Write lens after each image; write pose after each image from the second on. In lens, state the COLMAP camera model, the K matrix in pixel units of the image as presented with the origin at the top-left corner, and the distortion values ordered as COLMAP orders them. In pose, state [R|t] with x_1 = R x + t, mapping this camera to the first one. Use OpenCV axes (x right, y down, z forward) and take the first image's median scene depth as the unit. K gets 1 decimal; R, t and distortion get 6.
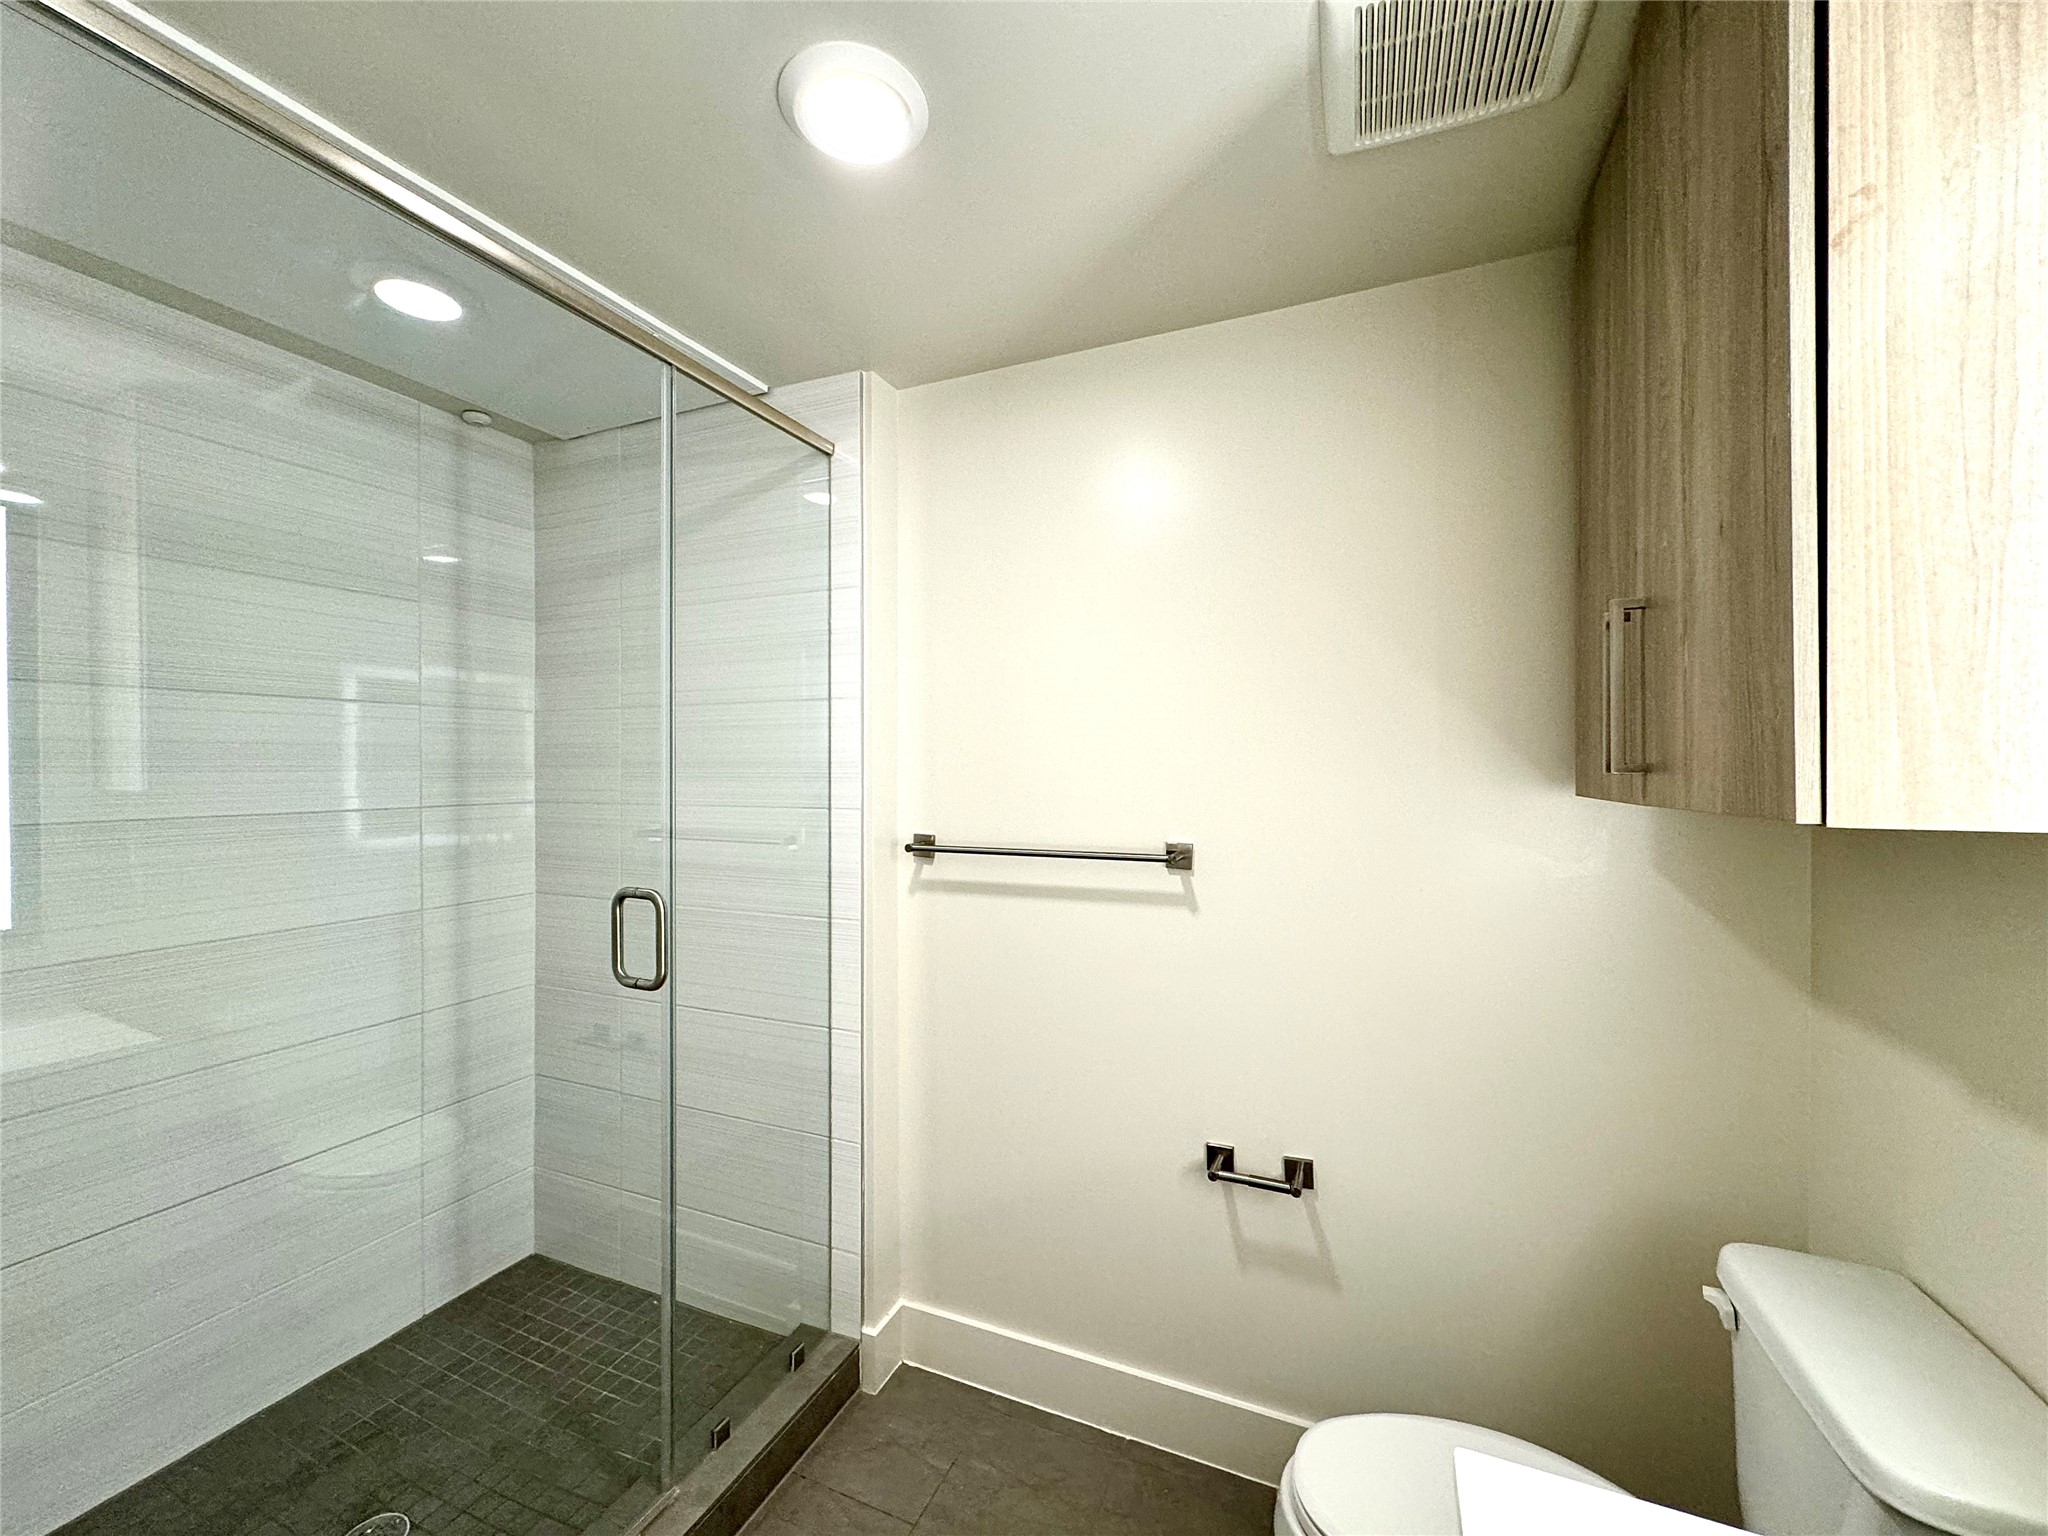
lens RADIAL K [[816.4, 0, 1024.0], [0, 816.4, 768.0], [0, 0, 1]] dist [0.001987, 0.000114]
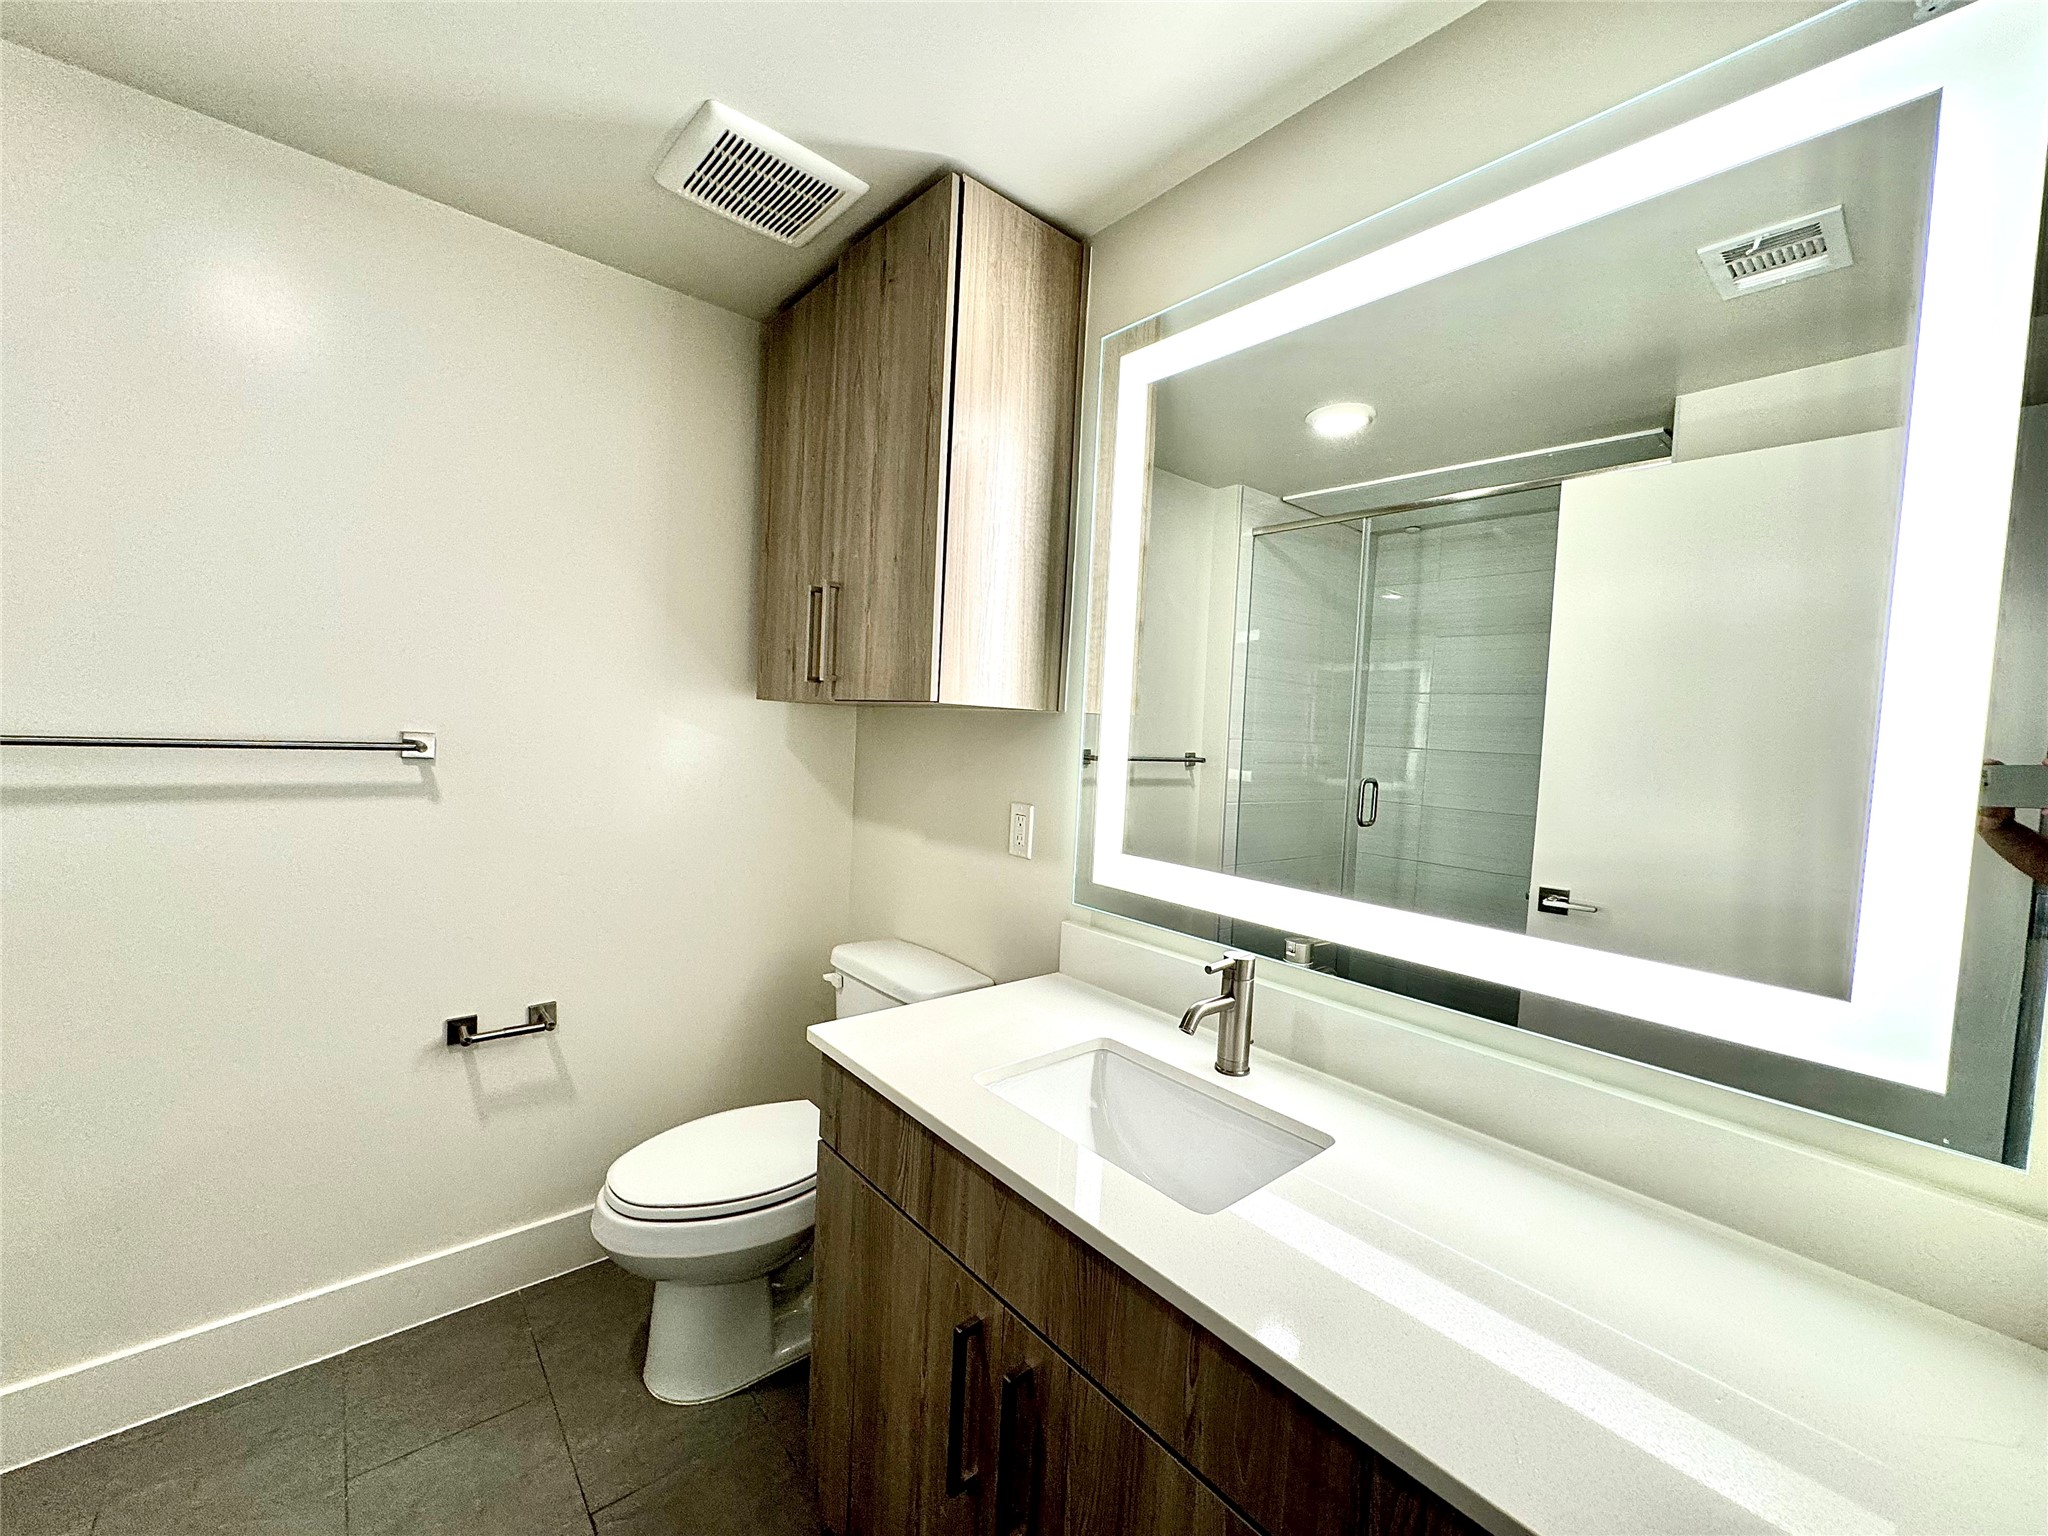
lens RADIAL K [[816.4, 0, 1024.0], [0, 816.4, 768.0], [0, 0, 1]] dist [0.001987, 0.000114]
pose [[0.430516, -0.026911, 0.902182, -0.482618], [-0.049168, 0.997372, 0.053213, 0.058032], [-0.901243, -0.067268, 0.428061, -0.108968]]
